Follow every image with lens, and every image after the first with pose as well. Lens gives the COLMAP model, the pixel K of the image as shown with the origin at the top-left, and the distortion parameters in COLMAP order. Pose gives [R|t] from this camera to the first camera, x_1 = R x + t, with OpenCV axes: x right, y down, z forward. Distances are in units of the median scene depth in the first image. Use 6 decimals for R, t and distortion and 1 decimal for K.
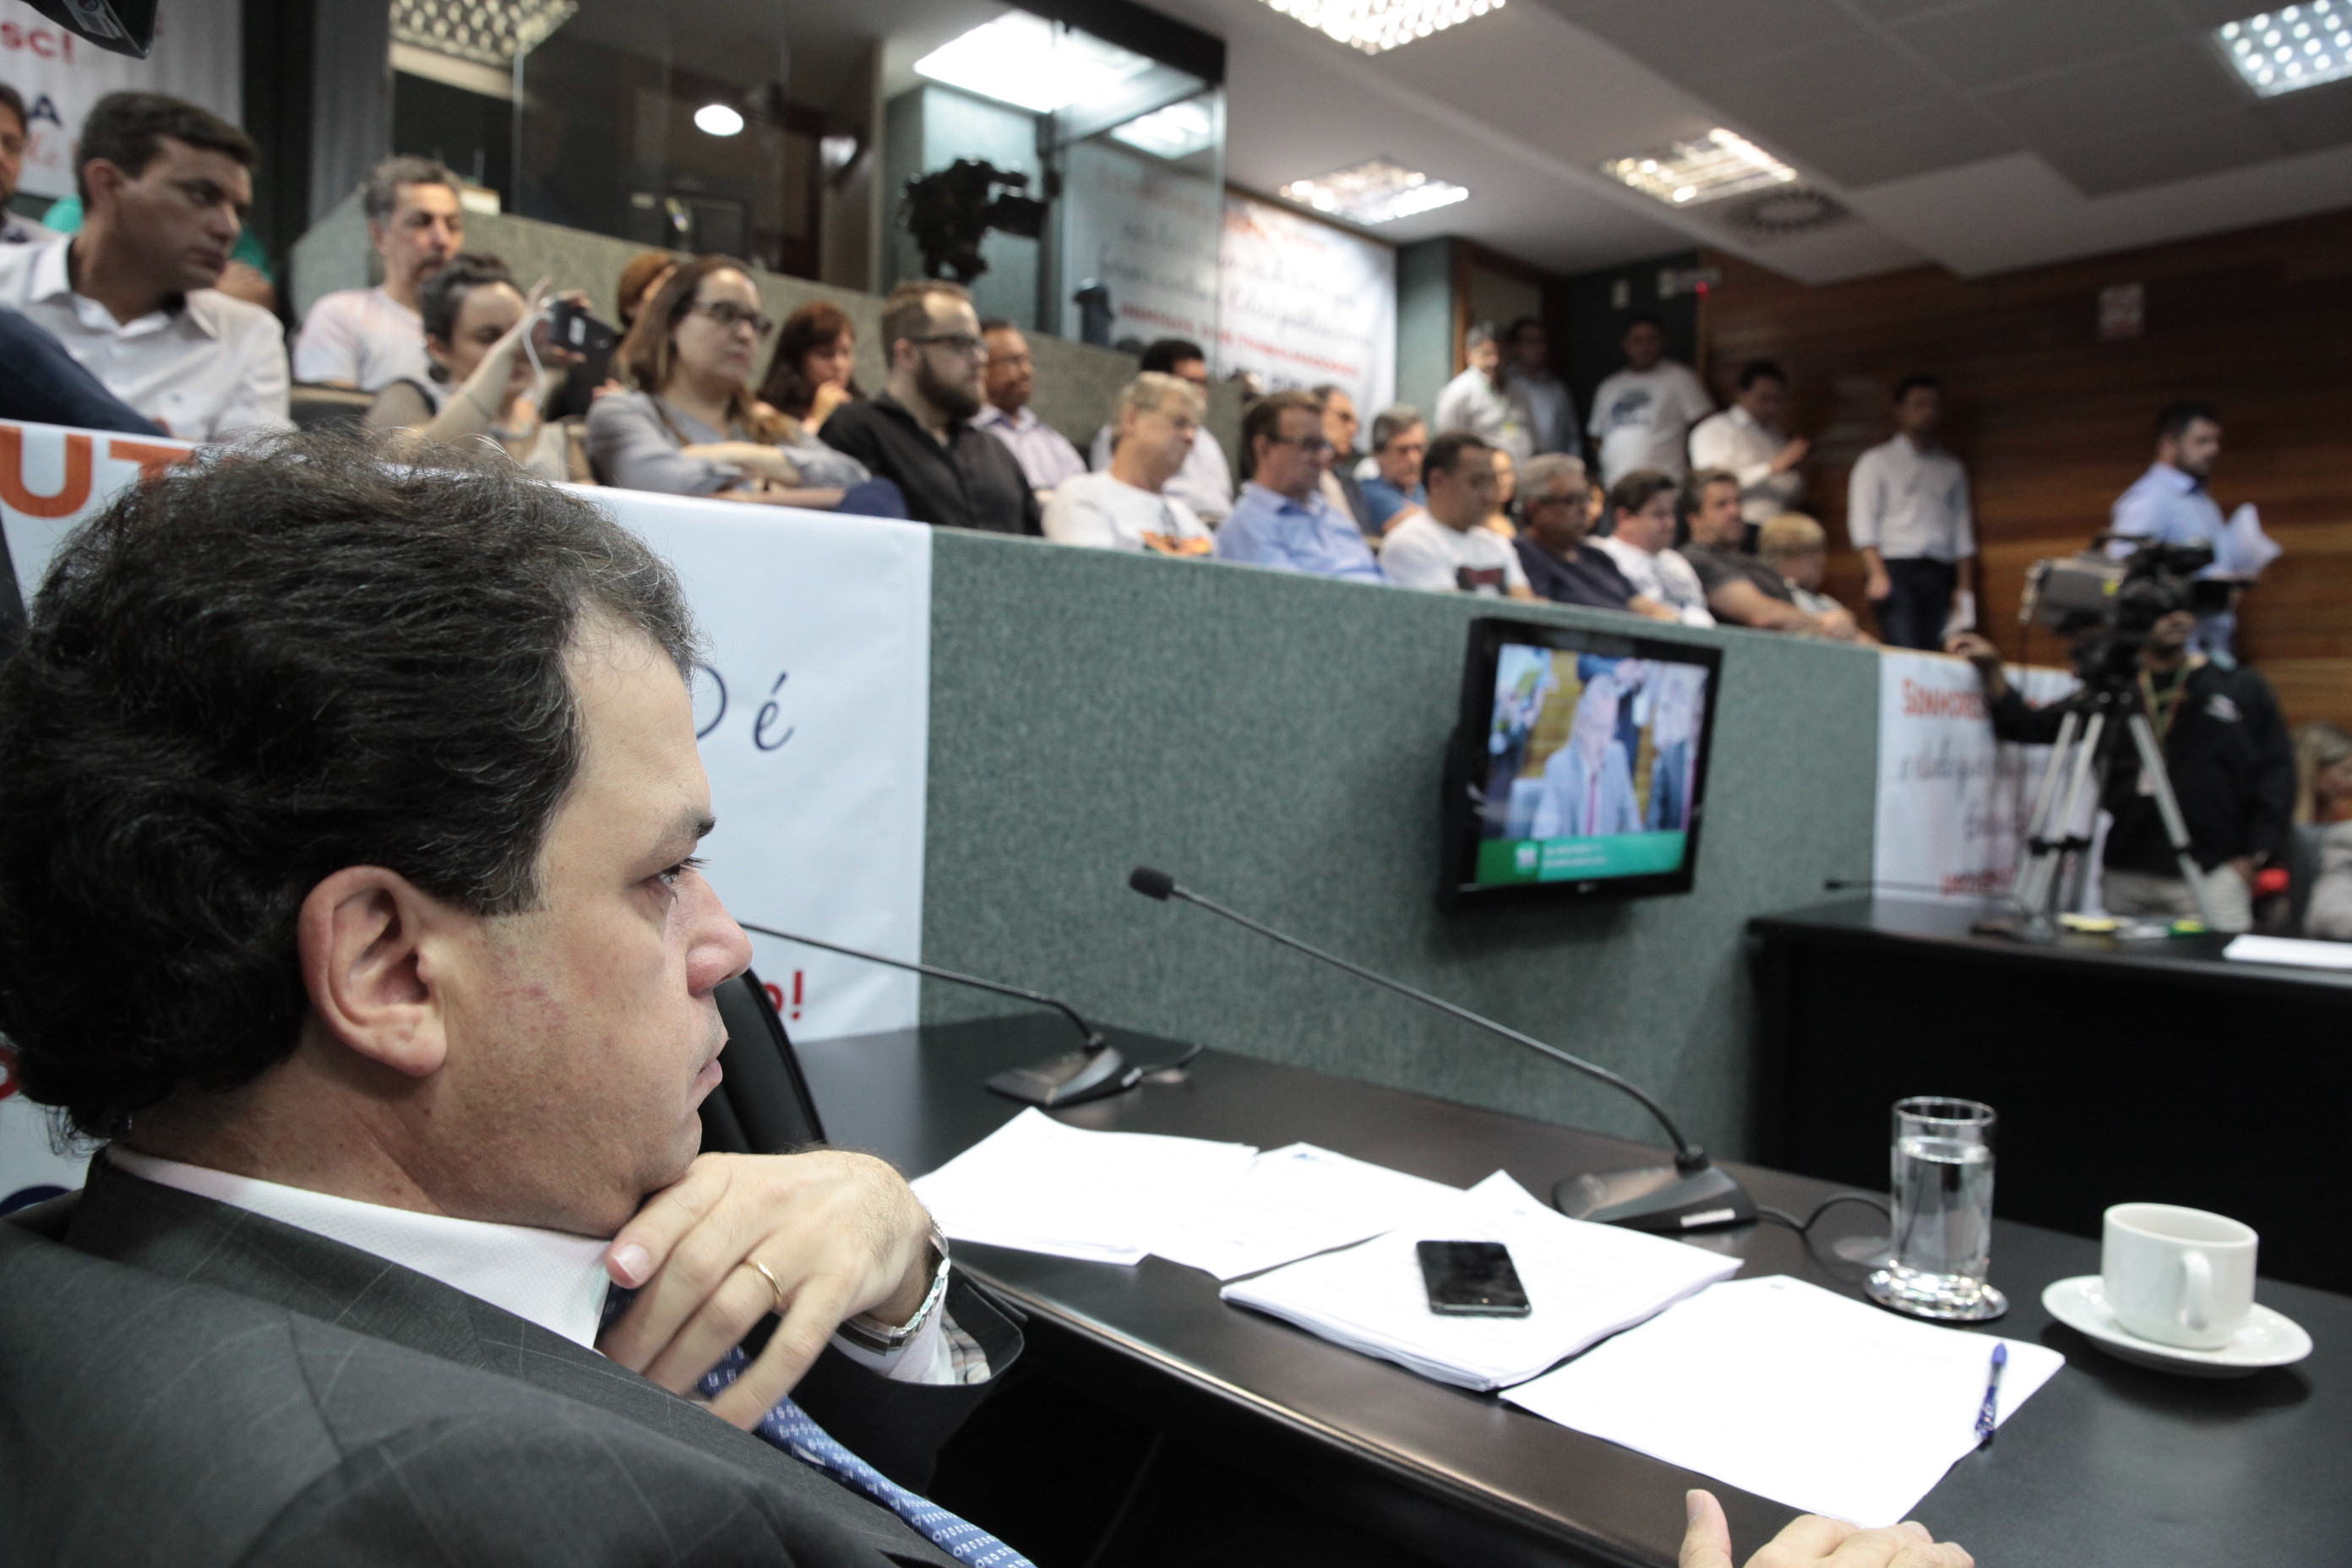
lens RADIAL K [[1601.9, 0, 1186.9], [0, 1601.9, 768.6], [0, 0, 1]] dist [-0.110981, 0.079638]
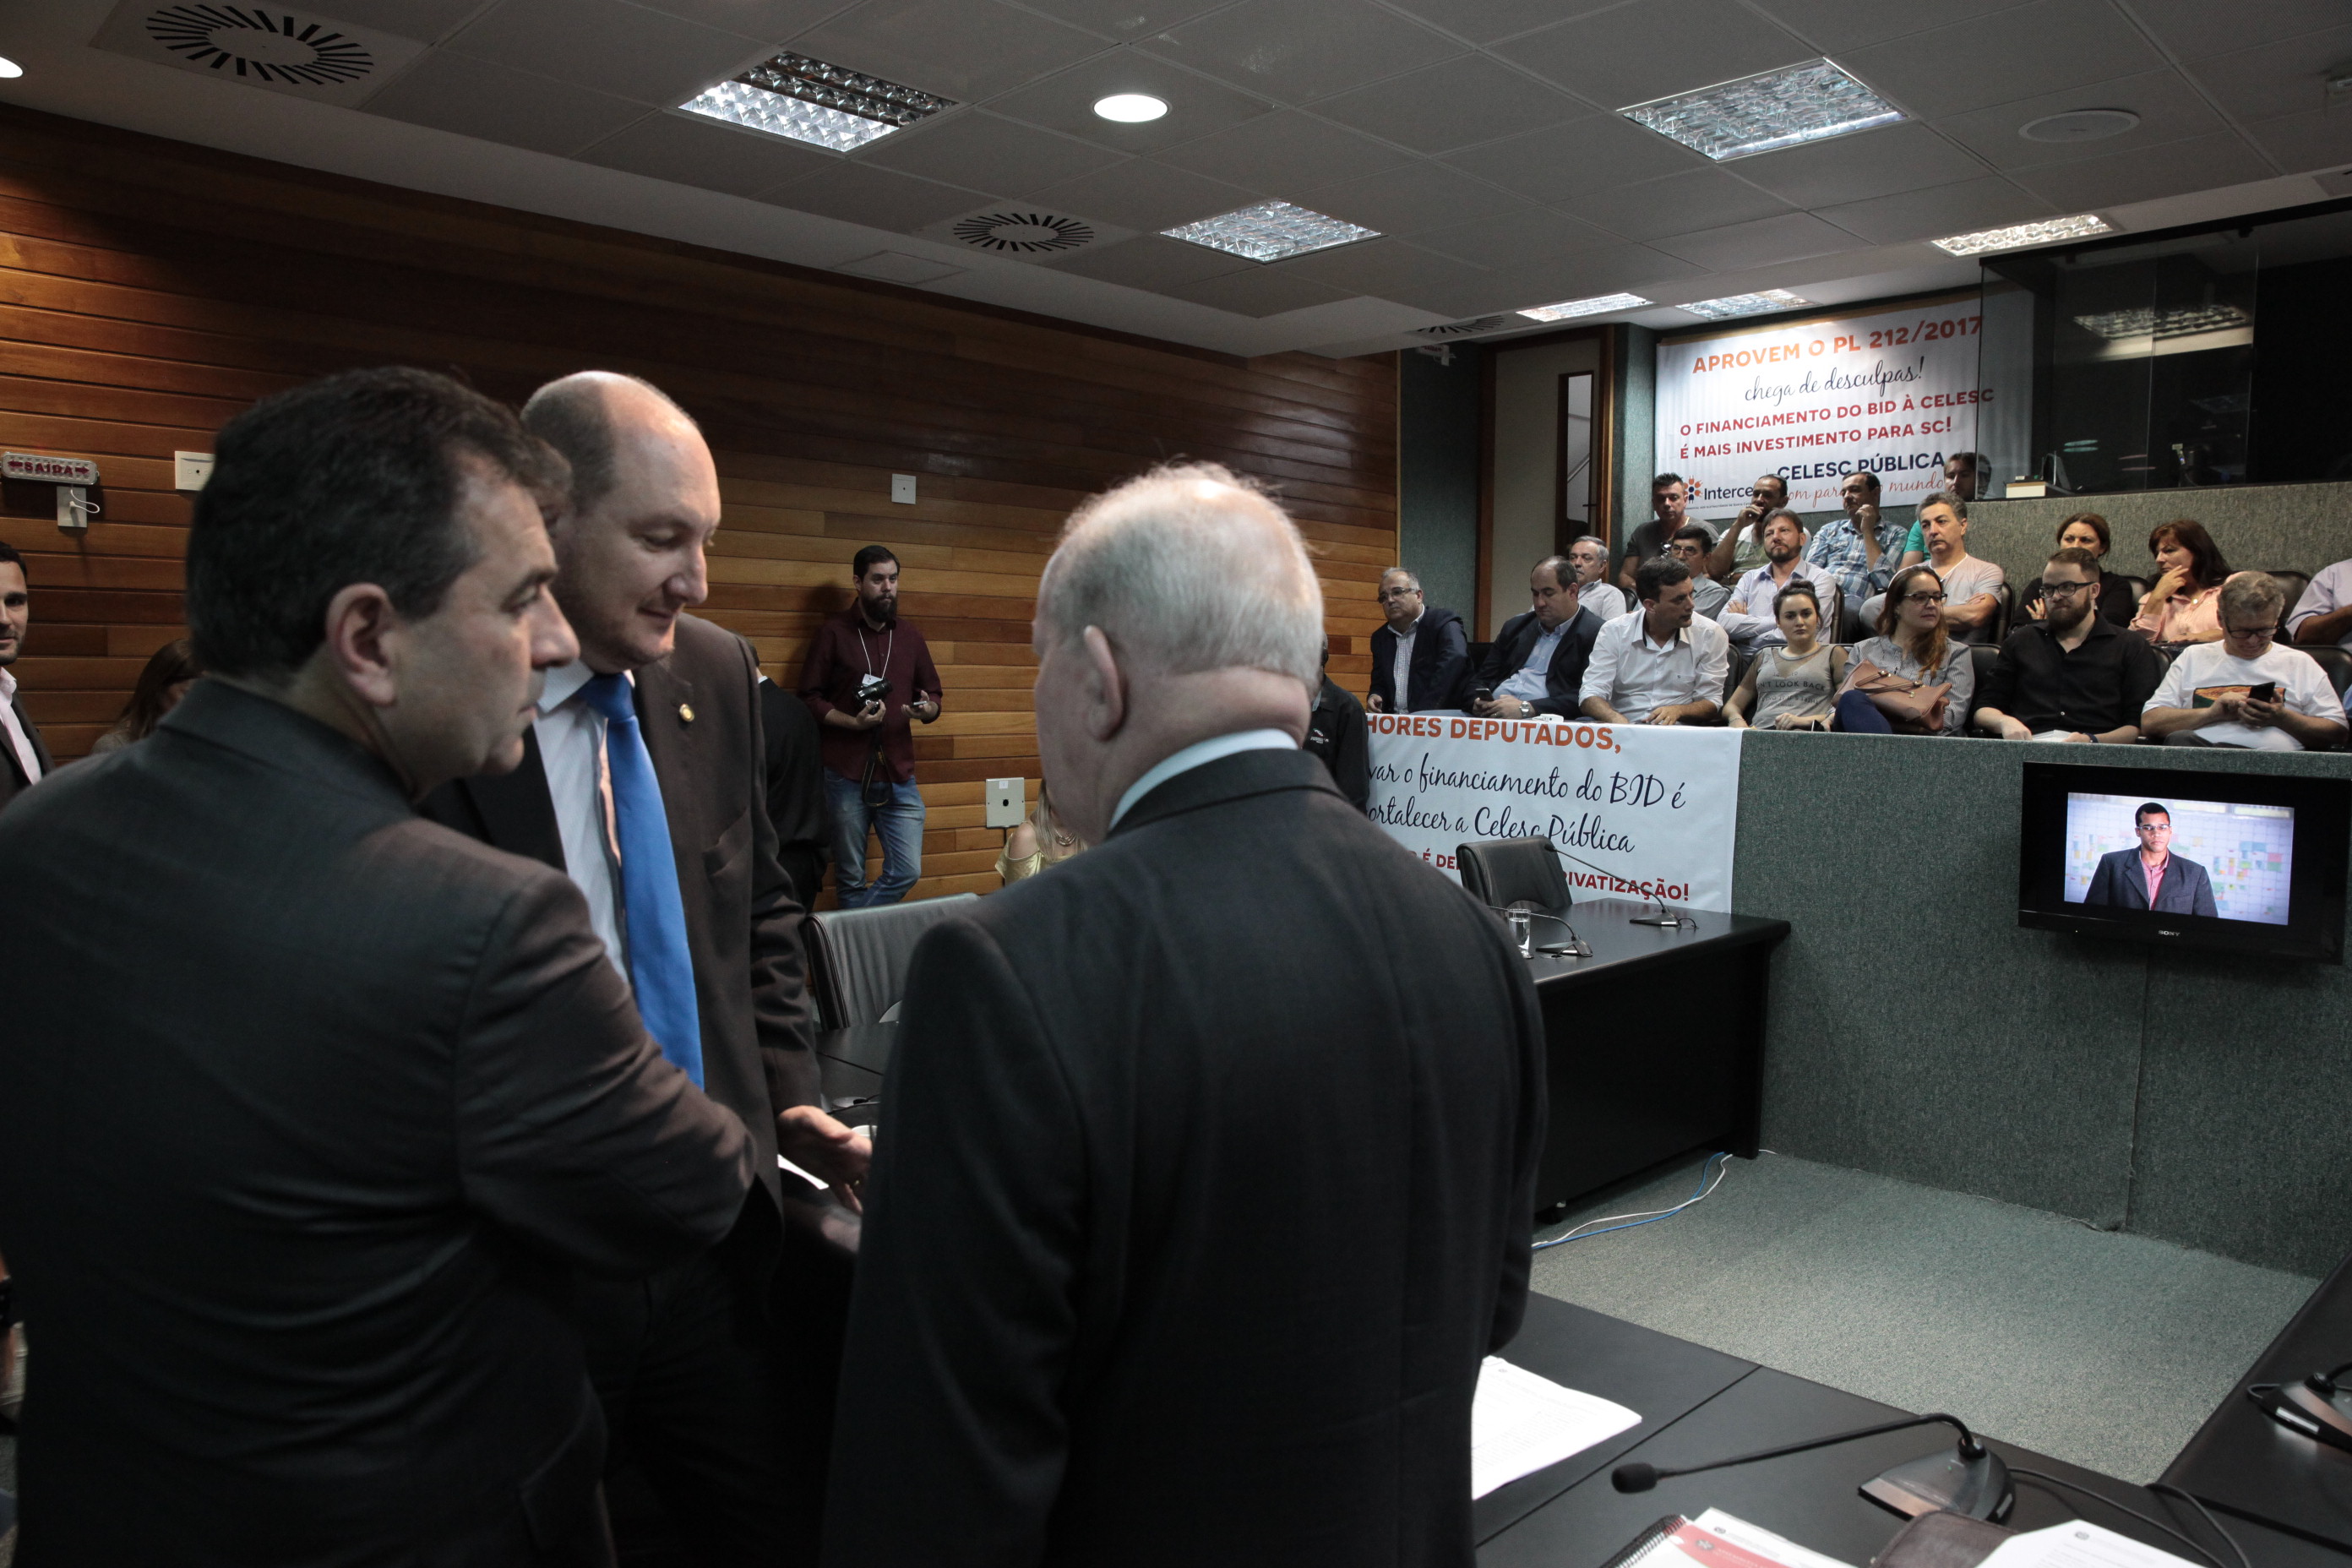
lens RADIAL K [[1601.9, 0, 1174.9], [0, 1601.9, 794.8], [0, 0, 1]] dist [-0.110981, 0.079638]
pose [[0.007306, 0.061118, -0.998104, 1.578207], [-0.031317, 0.997655, 0.060861, -0.110101], [0.999483, 0.030813, 0.009202, 0.015392]]
